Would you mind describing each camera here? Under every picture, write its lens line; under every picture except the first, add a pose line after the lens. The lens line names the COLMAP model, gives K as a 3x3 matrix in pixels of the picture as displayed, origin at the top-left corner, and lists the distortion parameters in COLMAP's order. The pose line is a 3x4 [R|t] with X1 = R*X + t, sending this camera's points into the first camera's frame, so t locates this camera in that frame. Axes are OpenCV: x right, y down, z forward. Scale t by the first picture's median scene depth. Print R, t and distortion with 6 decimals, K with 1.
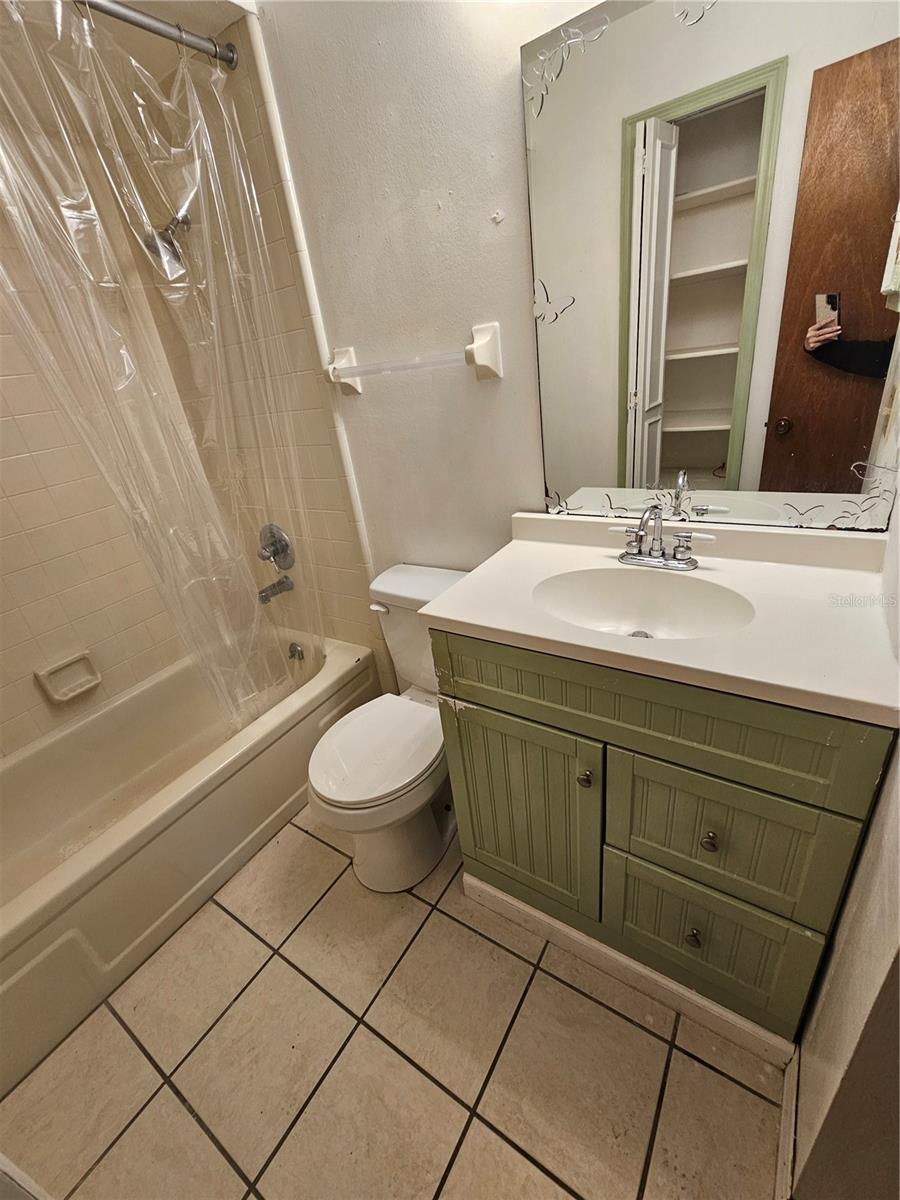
lens RADIAL K [[504.7, 0, 444.8], [0, 504.7, 595.9], [0, 0, 1]] dist [-0.000413, 0.001167]
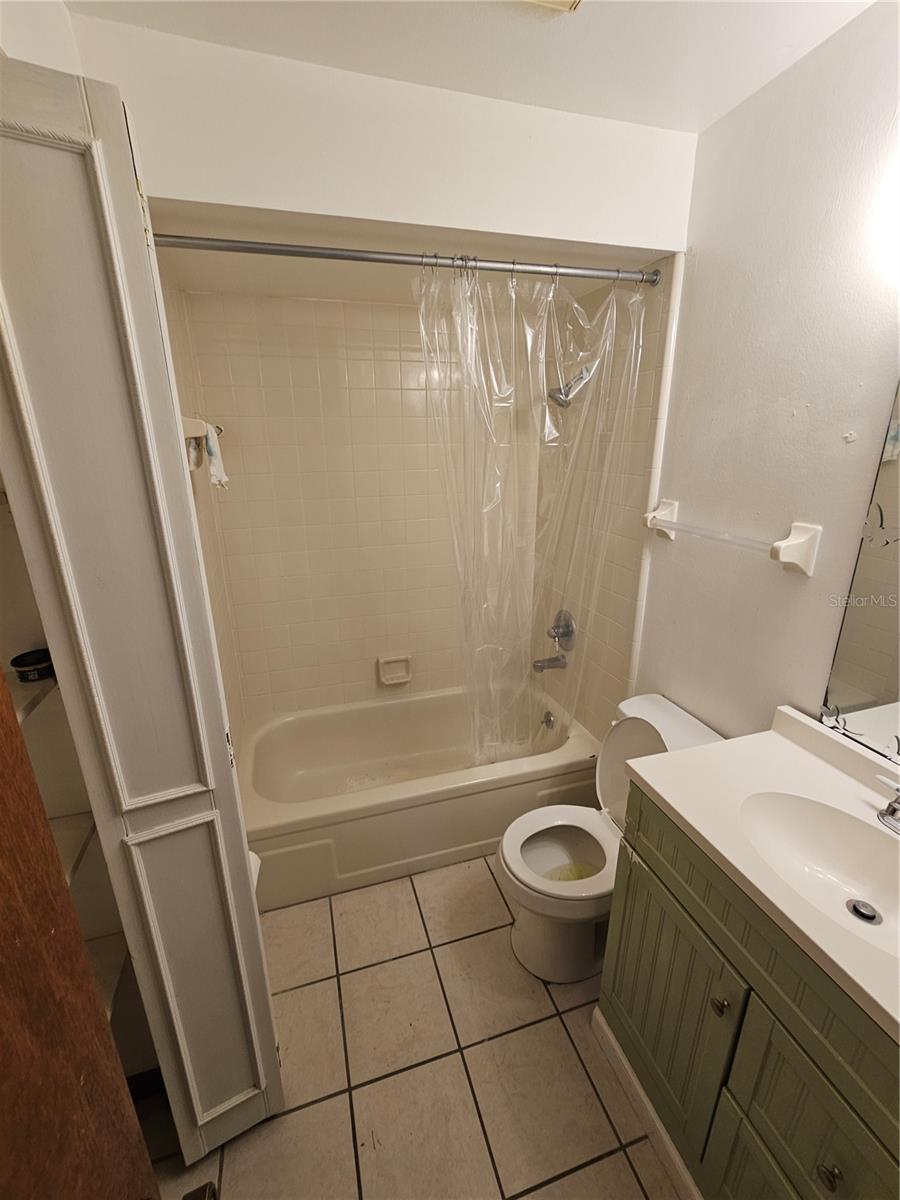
lens RADIAL K [[504.7, 0, 444.4], [0, 504.7, 601.3], [0, 0, 1]] dist [-0.000413, 0.001167]
pose [[0.767613, 0.315241, -0.558026, 0.111880], [-0.357525, 0.933232, 0.035397, -0.144205], [0.531927, 0.172337, 0.829068, -0.158025]]
